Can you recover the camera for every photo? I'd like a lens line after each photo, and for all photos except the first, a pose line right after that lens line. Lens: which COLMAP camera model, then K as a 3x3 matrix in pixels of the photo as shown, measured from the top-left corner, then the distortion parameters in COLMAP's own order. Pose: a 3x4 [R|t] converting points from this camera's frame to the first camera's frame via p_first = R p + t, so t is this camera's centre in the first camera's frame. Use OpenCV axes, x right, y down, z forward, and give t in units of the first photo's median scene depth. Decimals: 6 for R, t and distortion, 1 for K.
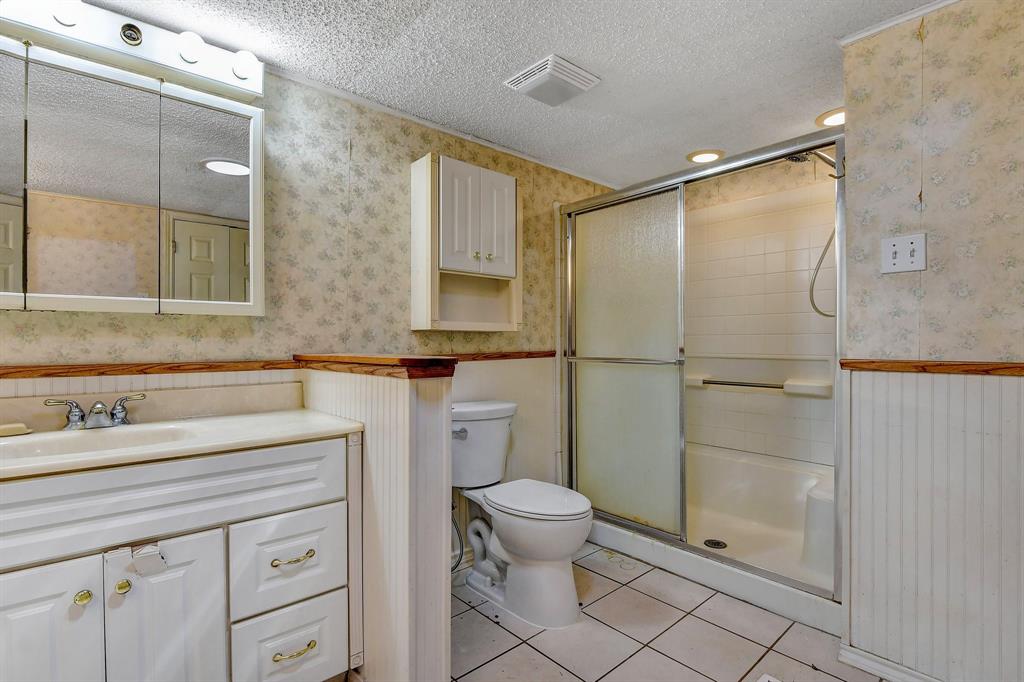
lens RADIAL K [[488.0, 0, 512.4], [0, 488.0, 343.4], [0, 0, 1]] dist [-0.002926, -0.013898]
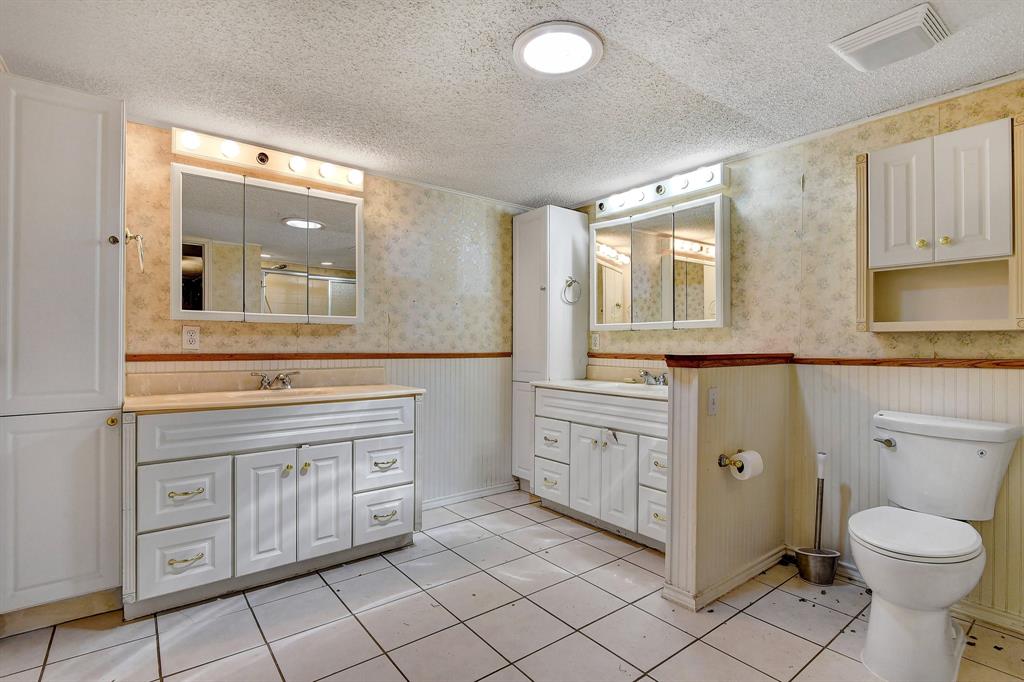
lens RADIAL K [[488.0, 0, 512.4], [0, 488.0, 343.4], [0, 0, 1]] dist [-0.002926, -0.013898]
pose [[-0.064050, -0.000454, -0.997947, 0.915021], [-0.003818, 0.999993, -0.000210, -0.001811], [0.997939, 0.003796, -0.064051, 0.372442]]
